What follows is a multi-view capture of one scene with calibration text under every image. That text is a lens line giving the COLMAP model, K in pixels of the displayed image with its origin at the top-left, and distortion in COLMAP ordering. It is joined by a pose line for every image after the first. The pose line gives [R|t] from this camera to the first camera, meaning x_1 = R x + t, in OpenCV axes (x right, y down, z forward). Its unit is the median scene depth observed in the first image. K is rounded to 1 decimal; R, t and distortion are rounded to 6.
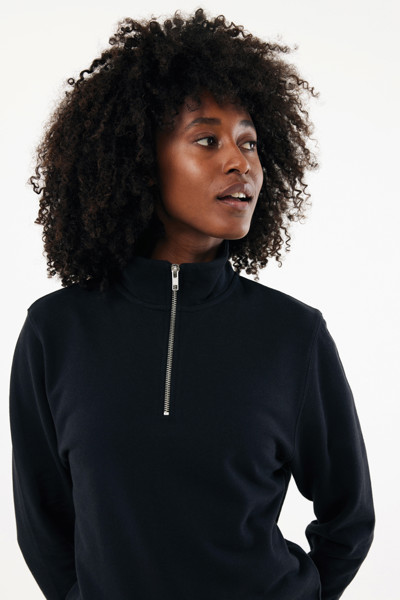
lens RADIAL K [[1270.0, 0, 199.9], [0, 1270.0, 300.1], [0, 0, 1]] dist [-0.729324, 0.000000]
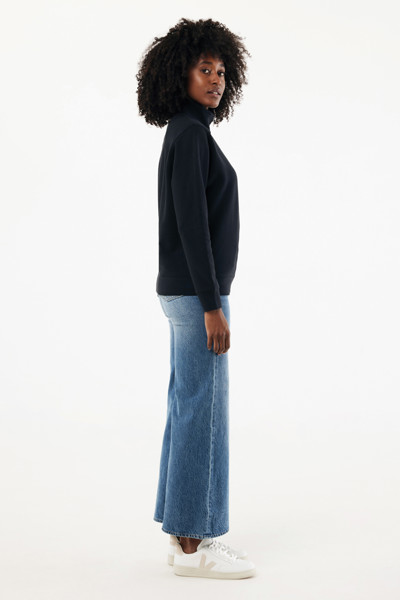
lens RADIAL K [[1087.3, 0, 200.5], [0, 1087.3, 299.7], [0, 0, 1]] dist [-0.155681, 0.000000]
pose [[0.991332, 0.116551, 0.060639, -0.091356], [-0.123088, 0.985300, 0.118463, 0.085271], [-0.045941, -0.124900, 0.991105, -1.364344]]
